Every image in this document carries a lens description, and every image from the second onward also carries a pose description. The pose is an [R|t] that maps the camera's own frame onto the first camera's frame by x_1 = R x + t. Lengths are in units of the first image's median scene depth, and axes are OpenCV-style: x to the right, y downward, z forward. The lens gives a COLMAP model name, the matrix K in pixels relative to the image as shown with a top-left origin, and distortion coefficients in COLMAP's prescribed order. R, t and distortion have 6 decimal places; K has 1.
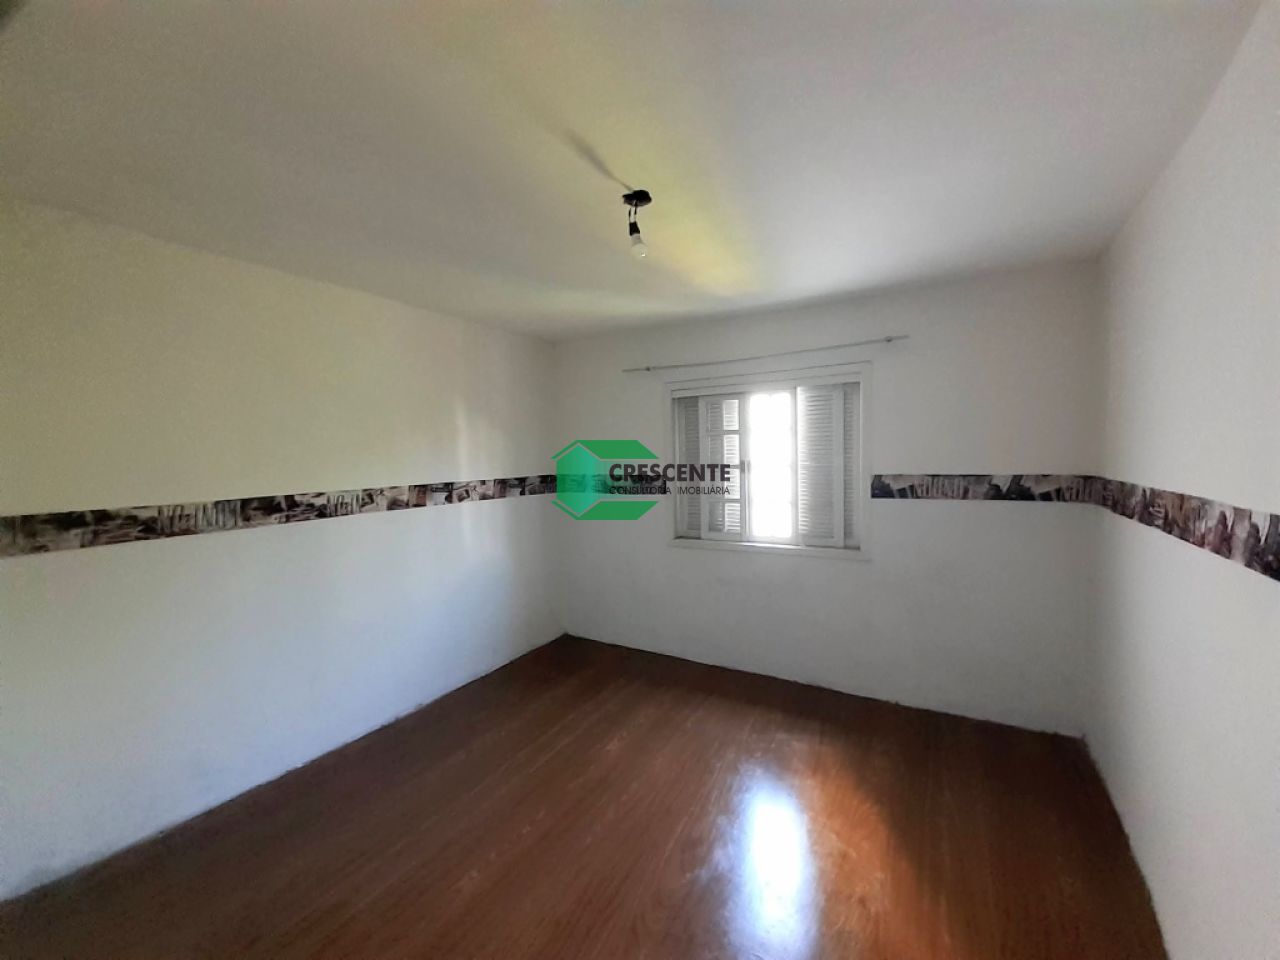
lens RADIAL K [[504.8, 0, 650.8], [0, 504.8, 477.6], [0, 0, 1]] dist [0.019138, -0.017561]
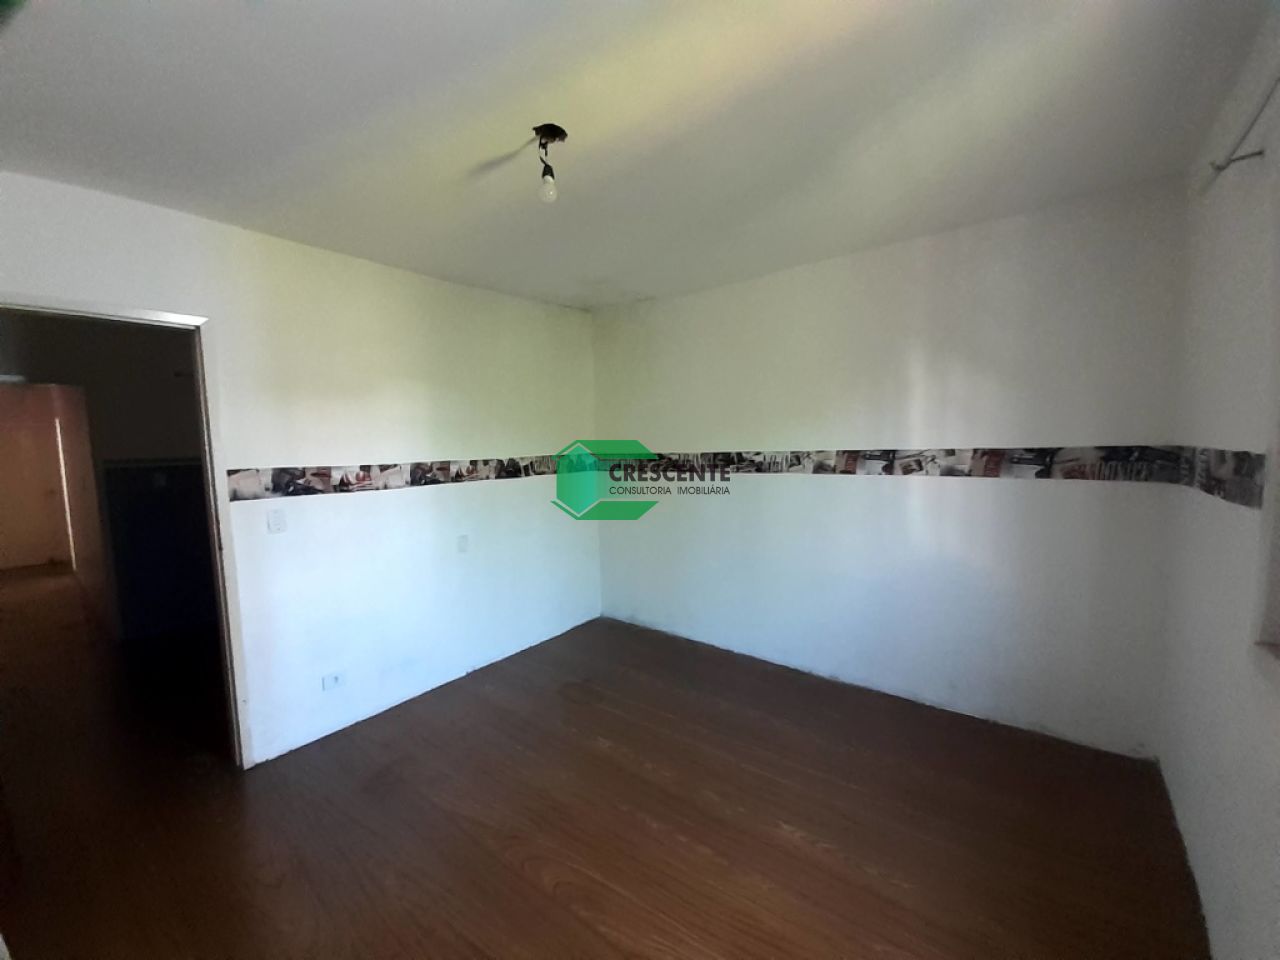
lens RADIAL K [[502.7, 0, 638.5], [0, 502.7, 485.3], [0, 0, 1]] dist [0.018436, 0.000000]
pose [[-0.151538, 0.104928, -0.982866, 0.453598], [-0.022284, 0.993734, 0.109524, -0.012825], [0.988200, 0.038499, -0.148250, 0.667122]]
